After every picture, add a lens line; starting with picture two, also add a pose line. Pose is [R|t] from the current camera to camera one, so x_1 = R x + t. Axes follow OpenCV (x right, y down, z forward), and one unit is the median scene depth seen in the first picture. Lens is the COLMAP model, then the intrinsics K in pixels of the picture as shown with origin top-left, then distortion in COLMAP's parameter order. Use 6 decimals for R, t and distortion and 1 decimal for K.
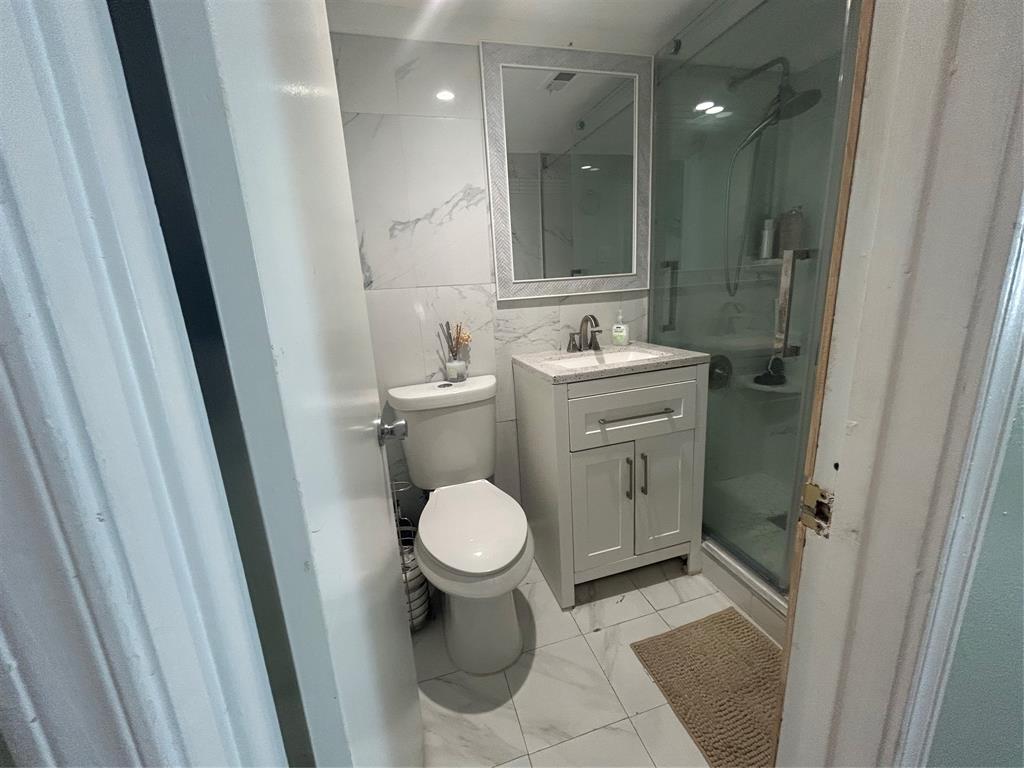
lens RADIAL K [[413.3, 0, 514.7], [0, 413.3, 385.5], [0, 0, 1]] dist [0.001444, -0.000814]
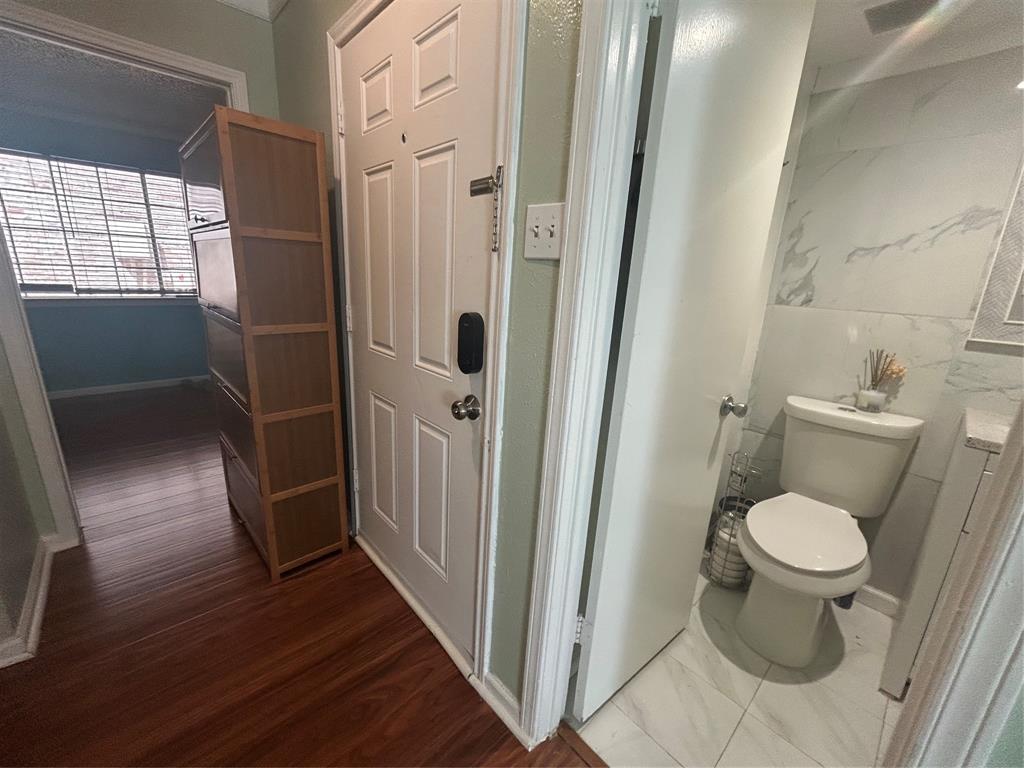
lens RADIAL K [[413.3, 0, 508.4], [0, 413.3, 388.0], [0, 0, 1]] dist [0.001444, -0.000814]
pose [[0.428743, 0.304579, -0.850535, 0.326253], [-0.289823, 0.938066, 0.189828, -0.001065], [0.855676, 0.165117, 0.490464, -0.218712]]
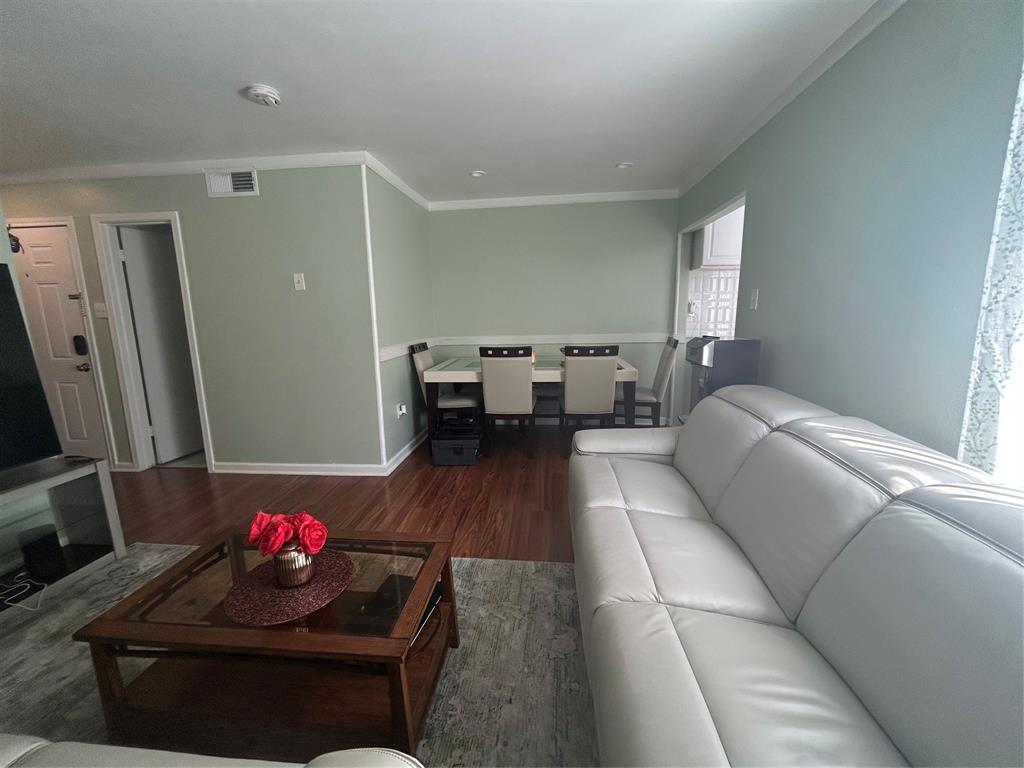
lens RADIAL K [[413.3, 0, 511.1], [0, 413.3, 382.9], [0, 0, 1]] dist [0.001444, -0.000814]
pose [[0.924087, 0.098437, -0.369288, 1.425372], [-0.119745, 0.992182, -0.035167, 0.039528], [0.362939, 0.076718, 0.928649, -0.657463]]
